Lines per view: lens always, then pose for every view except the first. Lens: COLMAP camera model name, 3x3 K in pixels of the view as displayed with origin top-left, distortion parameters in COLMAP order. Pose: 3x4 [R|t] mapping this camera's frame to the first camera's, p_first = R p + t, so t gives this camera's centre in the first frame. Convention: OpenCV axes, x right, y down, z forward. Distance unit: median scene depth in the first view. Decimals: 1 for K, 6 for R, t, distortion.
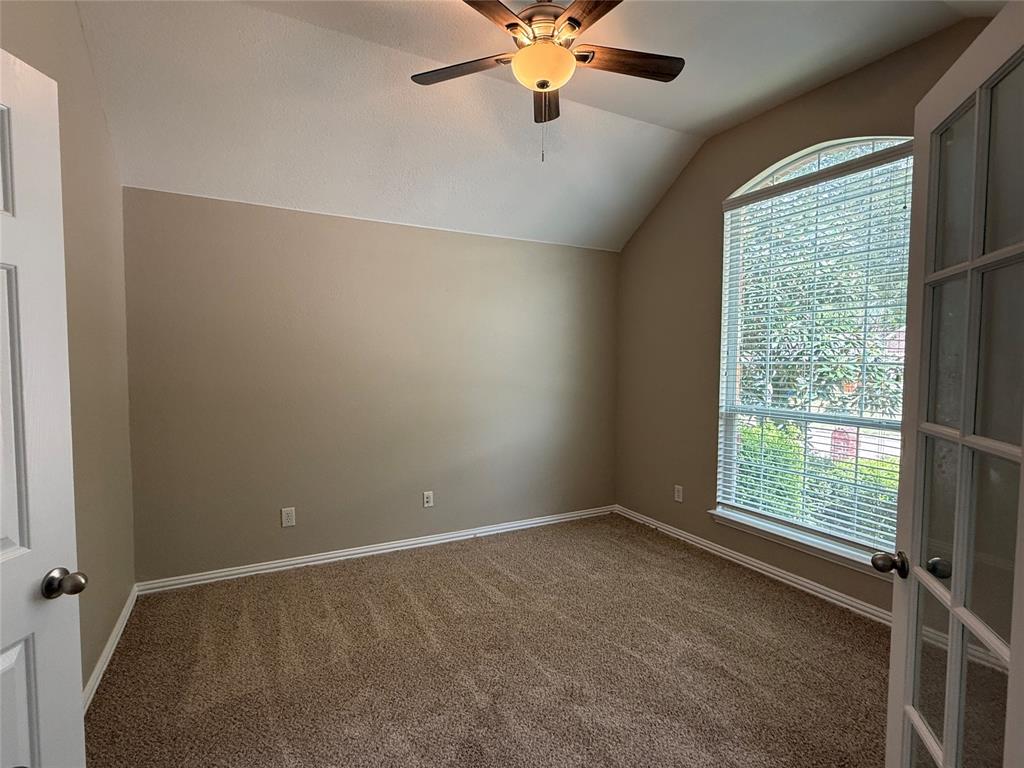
lens RADIAL K [[505.8, 0, 510.5], [0, 505.8, 387.1], [0, 0, 1]] dist [0.000413, -0.000055]
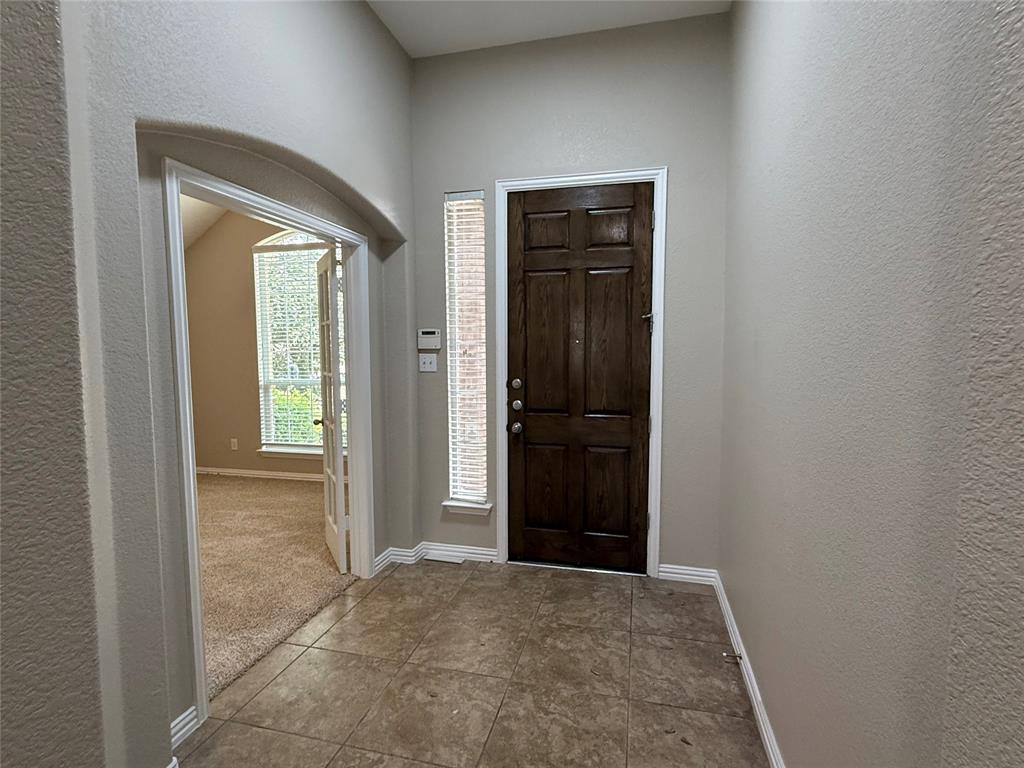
lens RADIAL K [[505.8, 0, 510.5], [0, 505.8, 387.1], [0, 0, 1]] dist [0.000413, -0.000055]
pose [[0.666419, -0.064939, 0.742744, -0.219641], [0.048985, 0.997861, 0.043292, 0.029029], [-0.743967, 0.007532, 0.668174, -0.592779]]
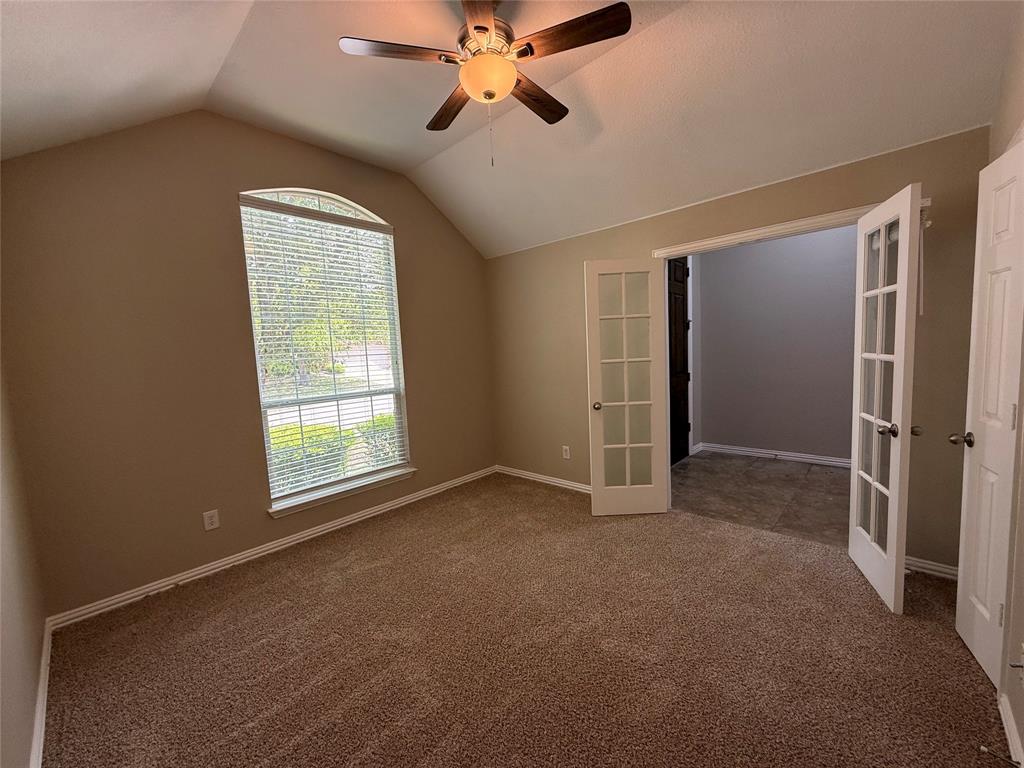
lens RADIAL K [[407.3, 0, 511.8], [0, 407.3, 386.0], [0, 0, 1]] dist [-0.000145, 0.000124]
pose [[-0.330262, -0.069996, 0.941290, -0.505783], [0.101710, 0.988801, 0.109215, -0.036323], [-0.938393, 0.131808, -0.319444, 0.803204]]
